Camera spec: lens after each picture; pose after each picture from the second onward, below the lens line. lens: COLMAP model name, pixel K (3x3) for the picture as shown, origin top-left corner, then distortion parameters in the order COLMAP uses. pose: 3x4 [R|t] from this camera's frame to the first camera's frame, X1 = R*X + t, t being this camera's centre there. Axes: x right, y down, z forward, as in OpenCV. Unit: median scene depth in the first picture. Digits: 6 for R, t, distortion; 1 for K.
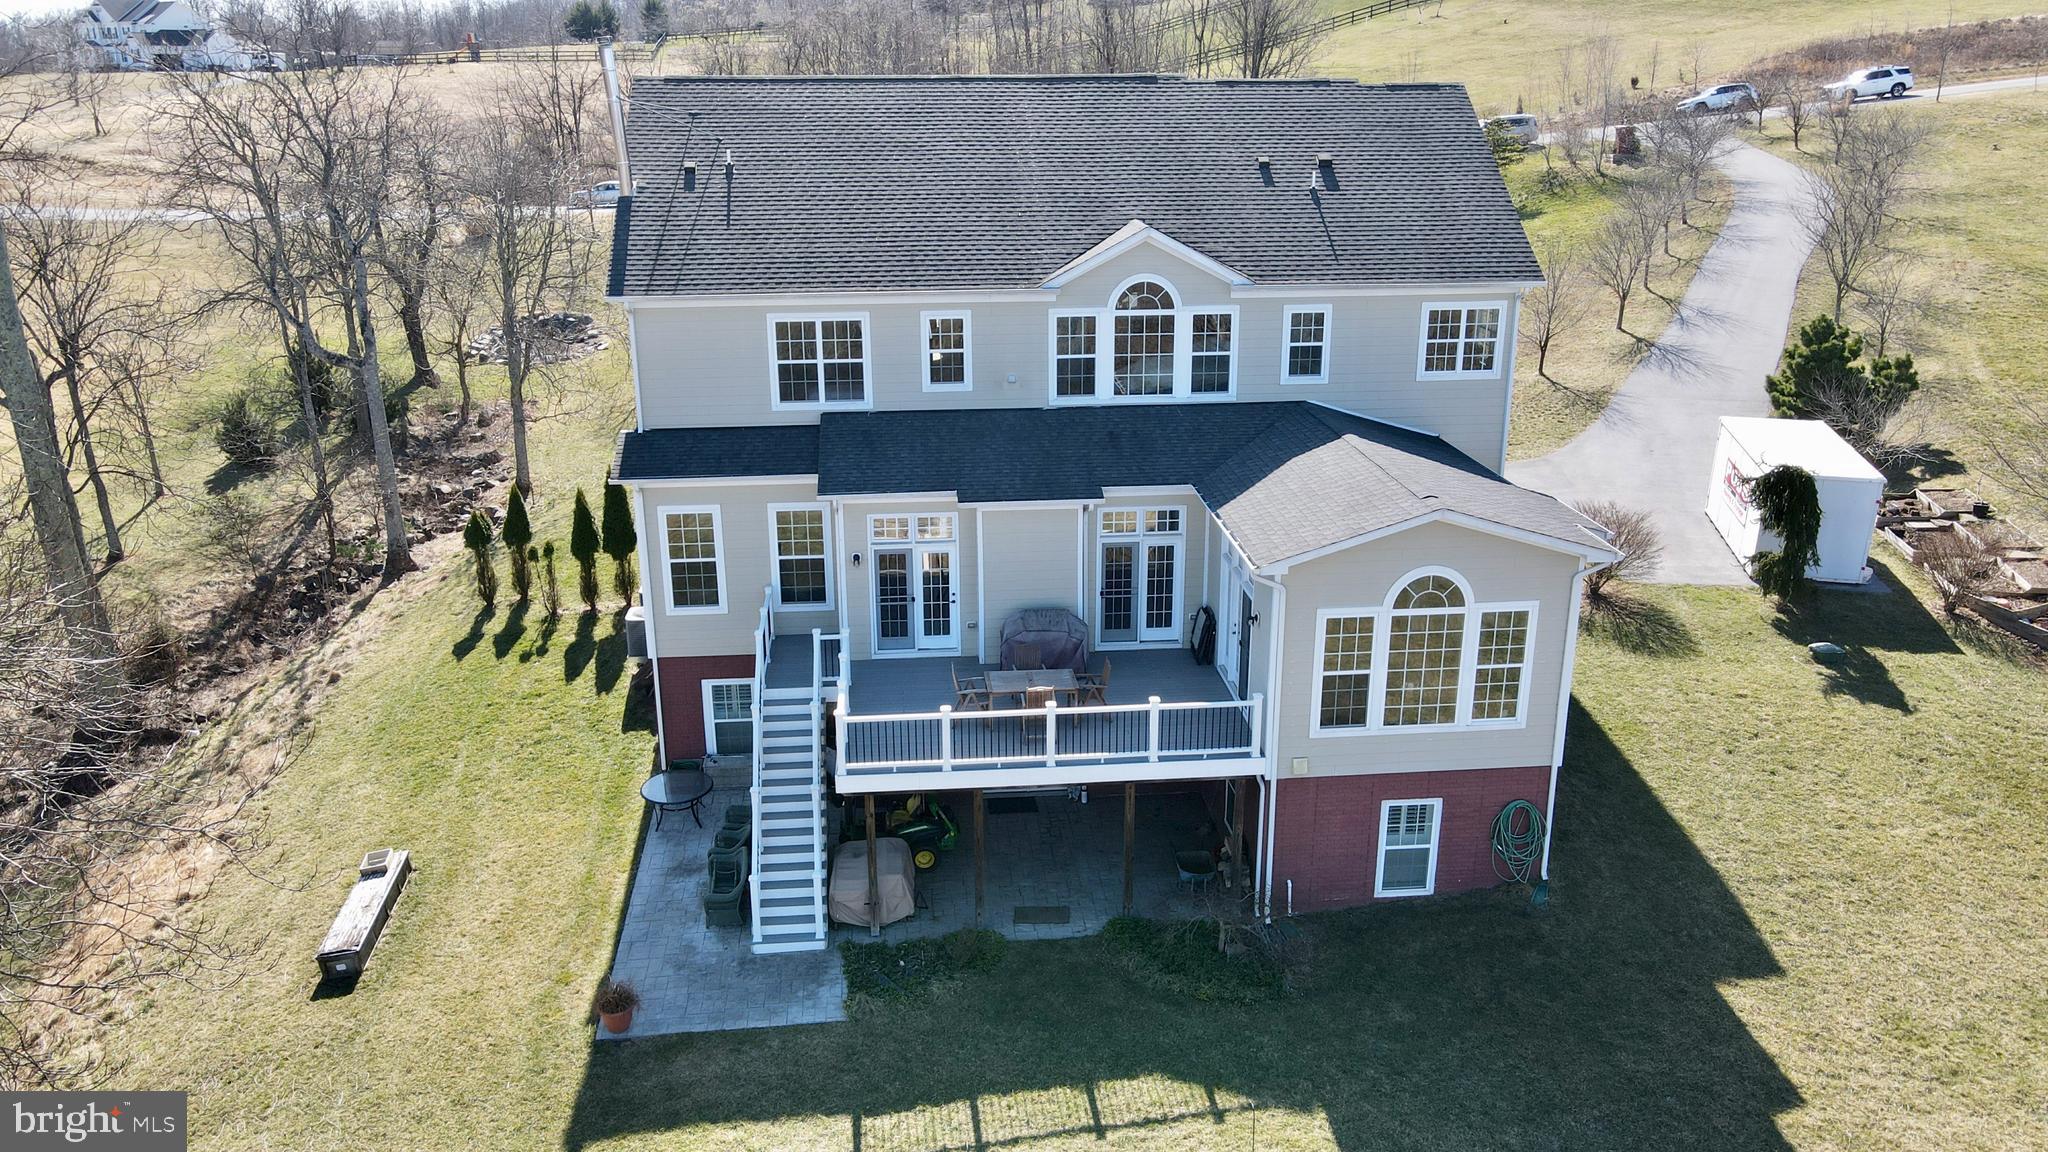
lens RADIAL K [[1519.2, 0, 1024.4], [0, 1519.2, 586.8], [0, 0, 1]] dist [-0.004905, 0.032213]
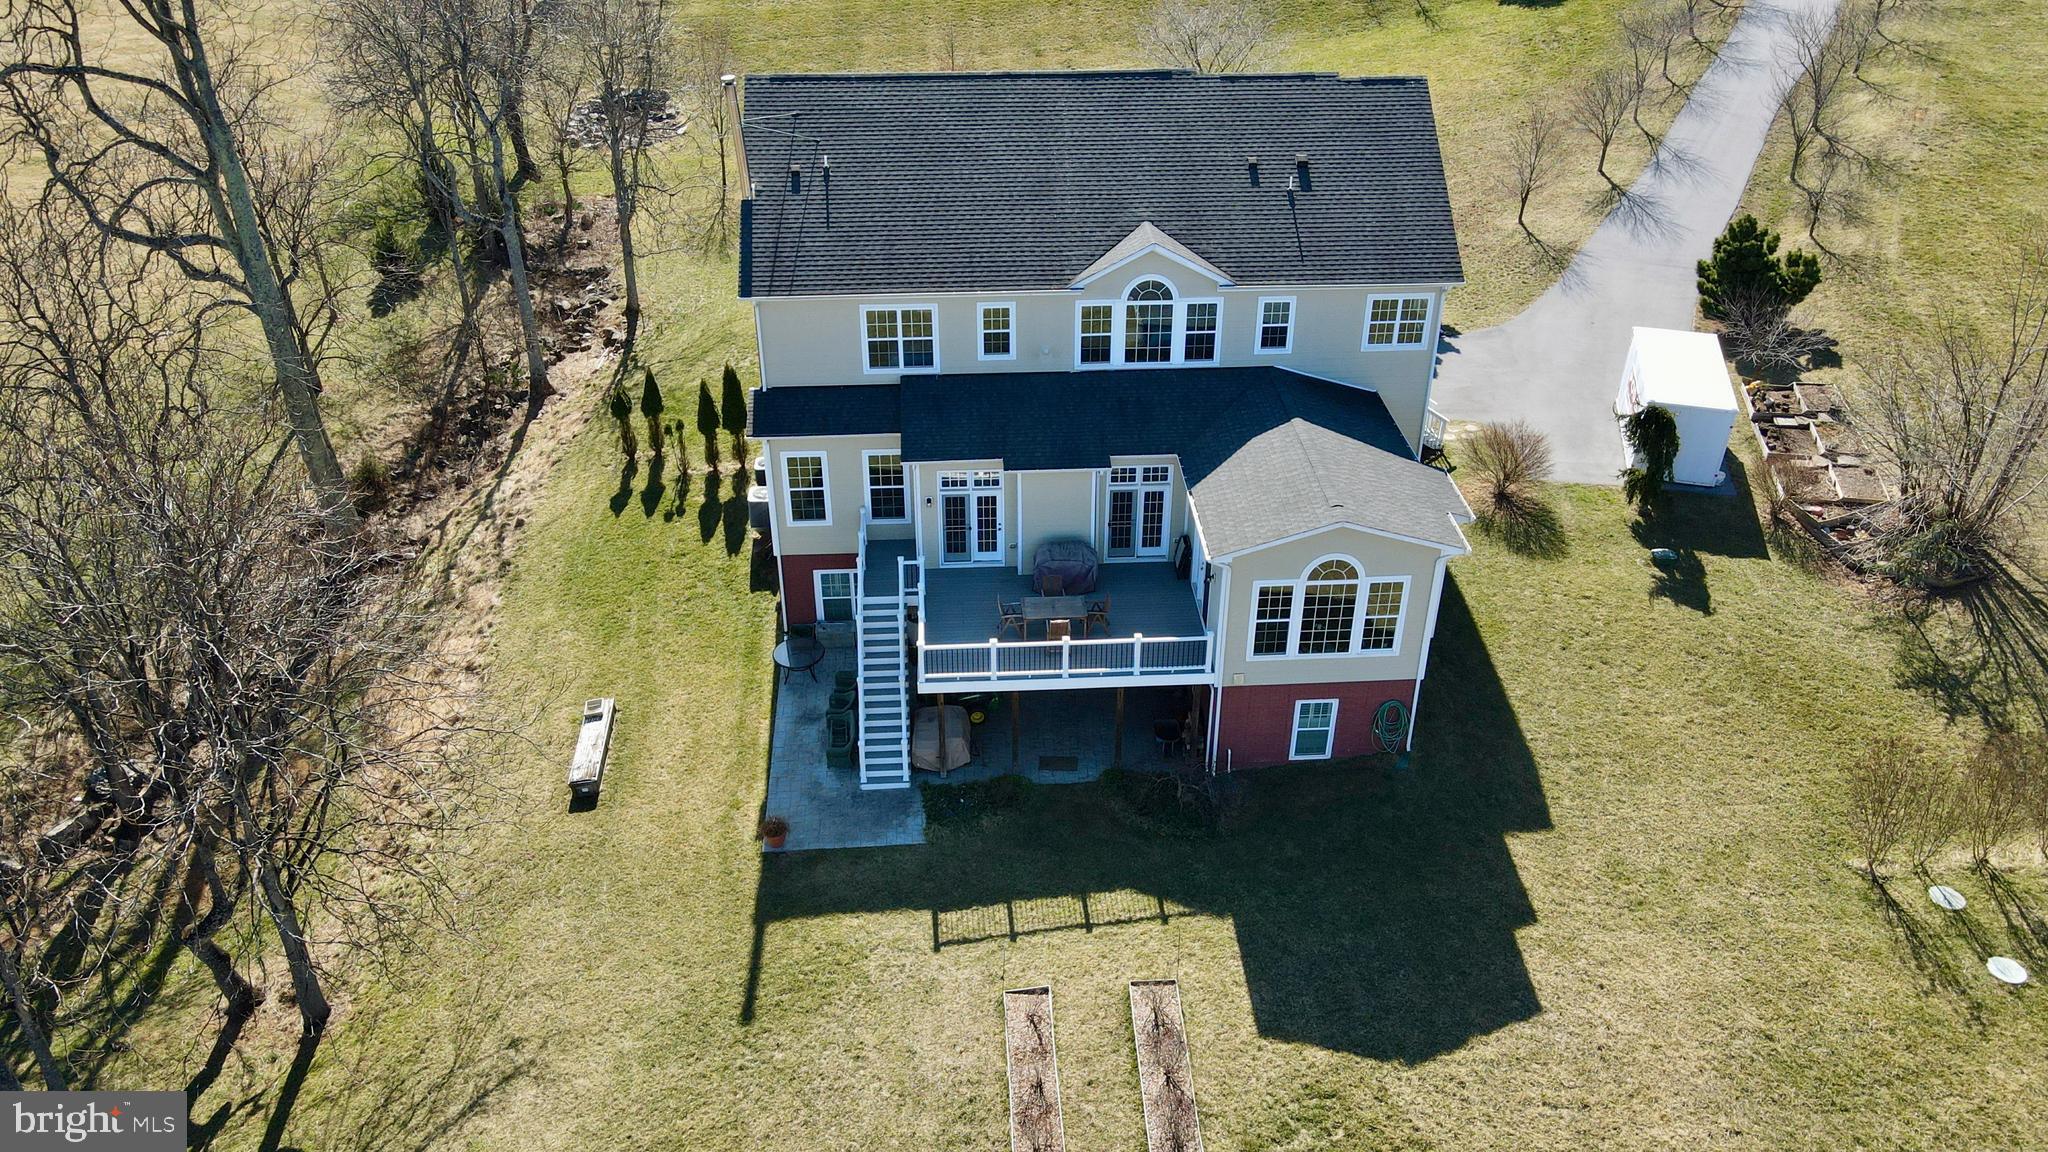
lens RADIAL K [[1519.2, 0, 1027.7], [0, 1519.2, 590.4], [0, 0, 1]] dist [-0.004905, 0.032213]
pose [[0.999452, 0.022266, -0.024490, 0.012793], [-0.015689, 0.970194, 0.241821, -0.263416], [0.029144, -0.241304, 0.970012, -0.327416]]
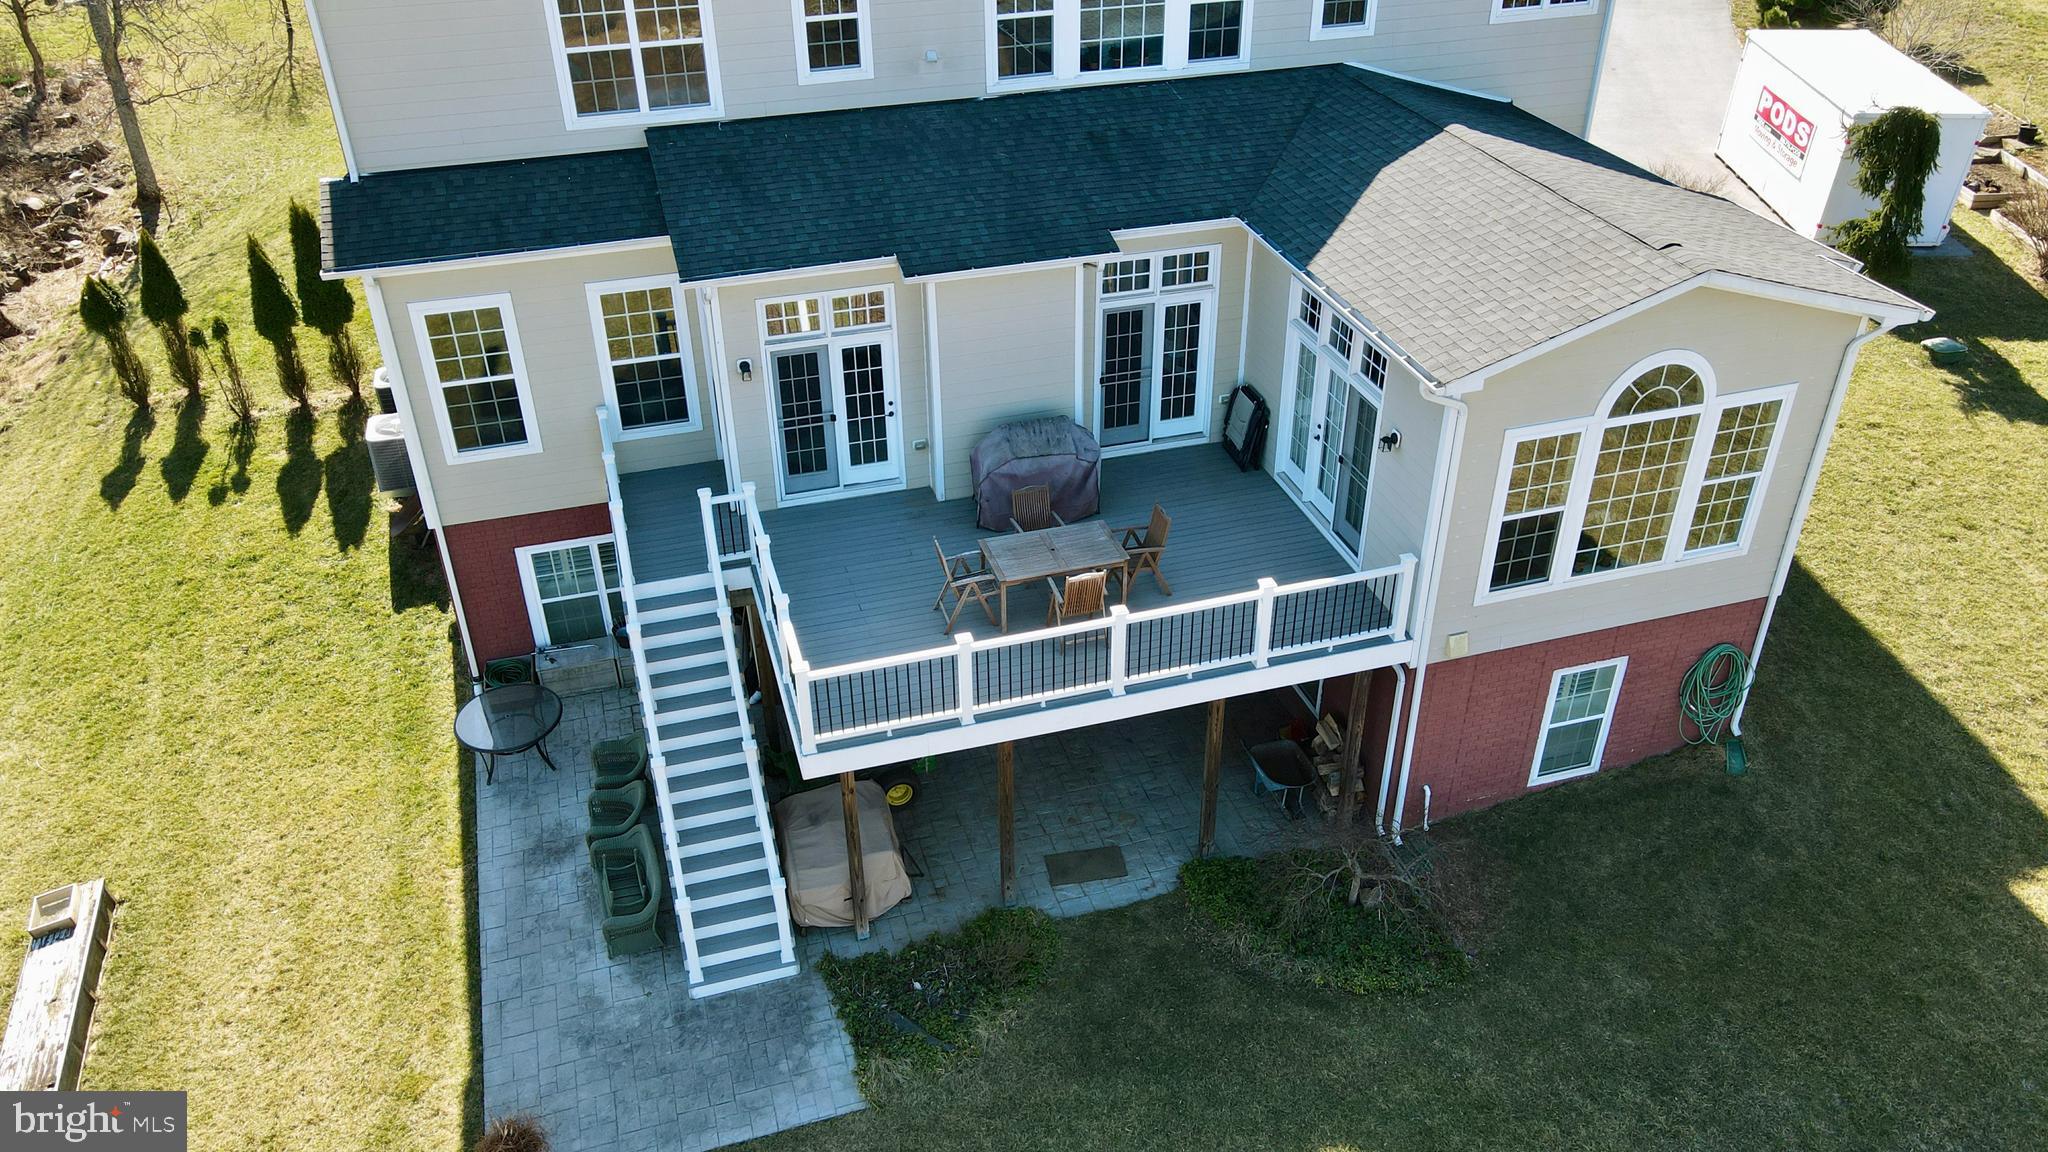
lens RADIAL K [[1519.2, 0, 1023.0], [0, 1519.2, 592.2], [0, 0, 1]] dist [-0.004905, 0.032213]
pose [[0.980380, -0.111809, 0.162338, -0.106942], [0.066217, 0.962513, 0.263027, -0.087149], [-0.185662, -0.247117, 0.951033, 0.322843]]
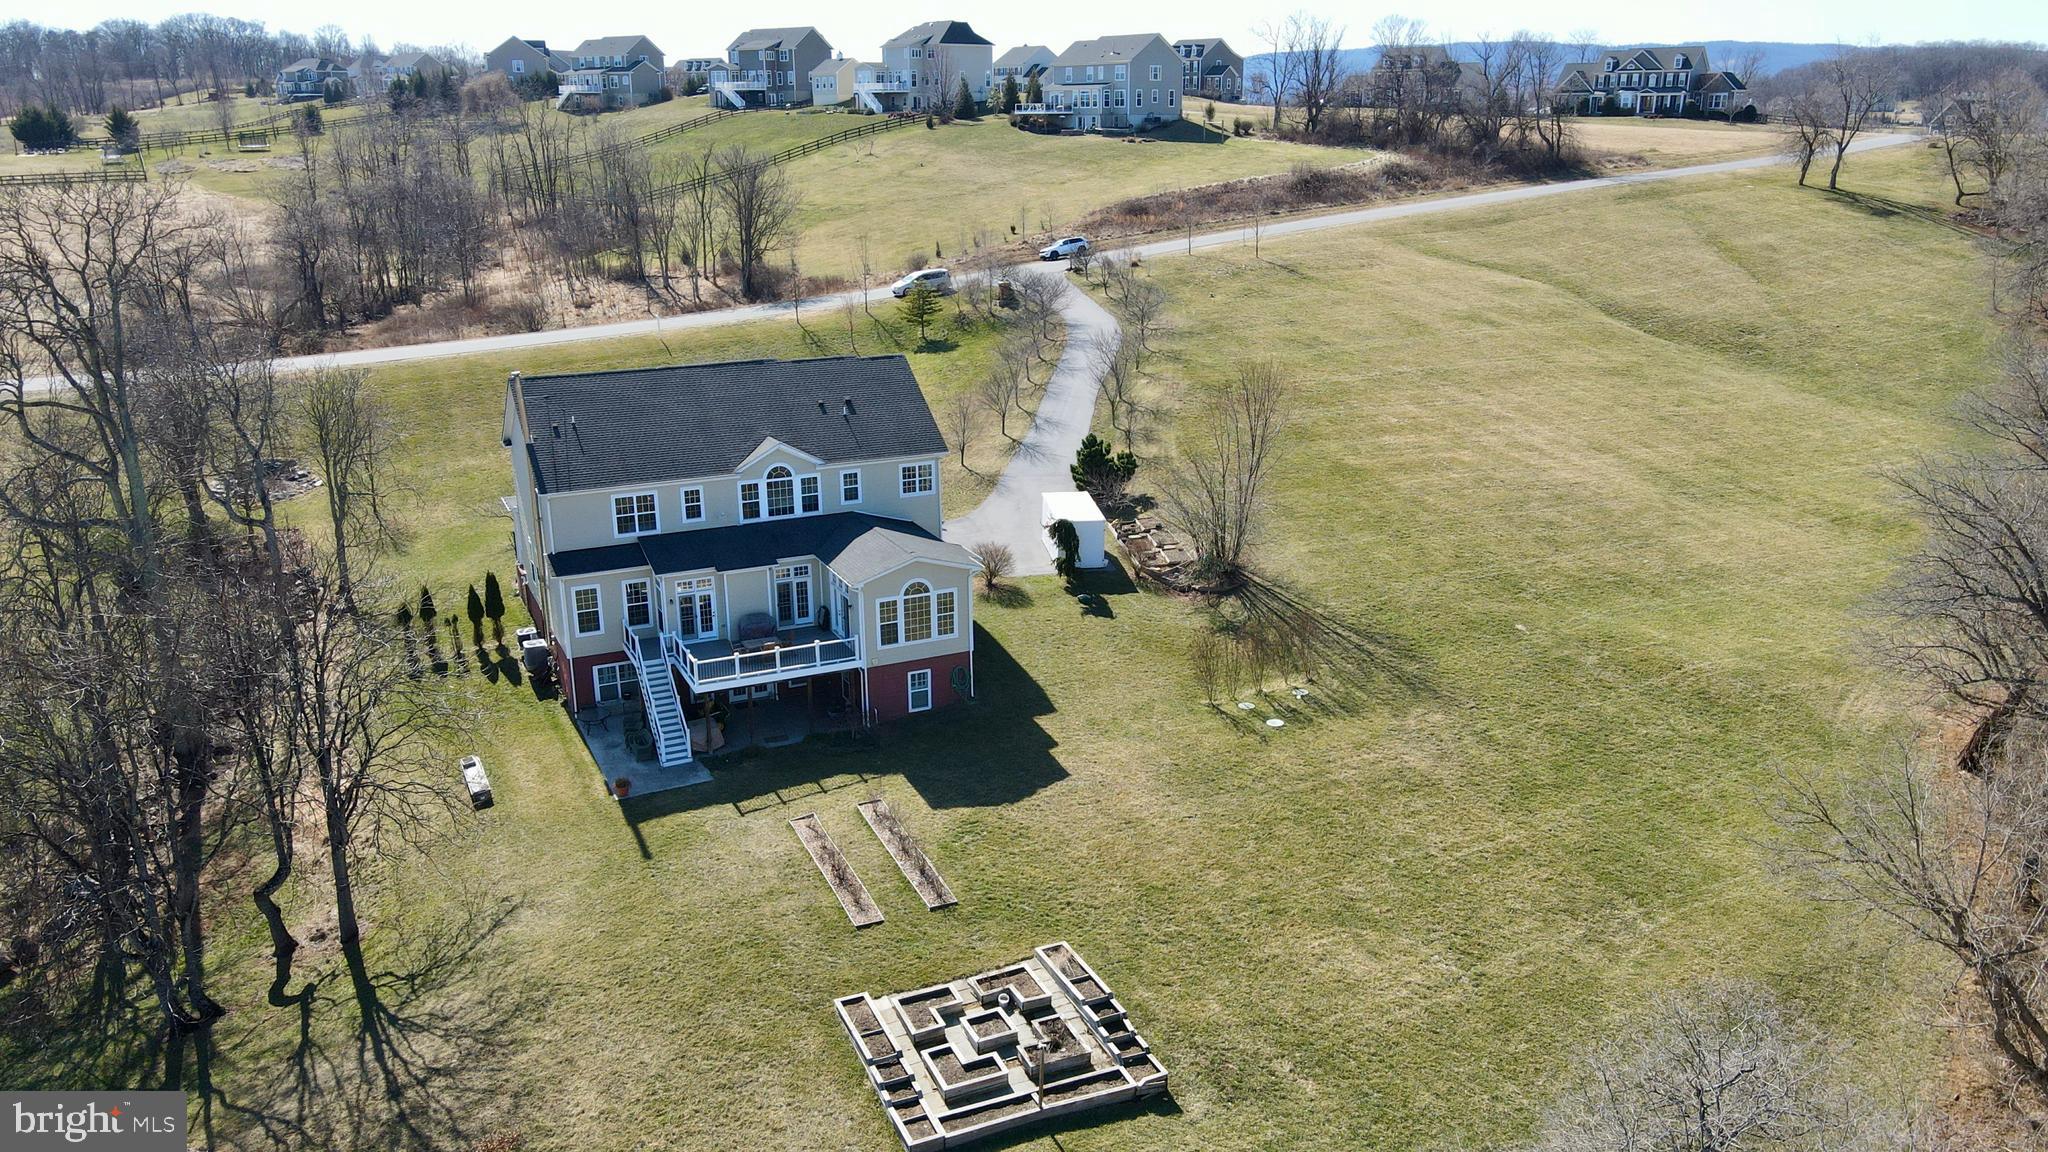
lens RADIAL K [[1519.2, 0, 1025.6], [0, 1519.2, 589.8], [0, 0, 1]] dist [-0.004905, 0.032213]
pose [[0.938560, -0.104440, 0.328934, -0.346981], [0.110594, 0.993866, 0.000001, 0.022424], [-0.326917, 0.036377, 0.944353, -1.272769]]
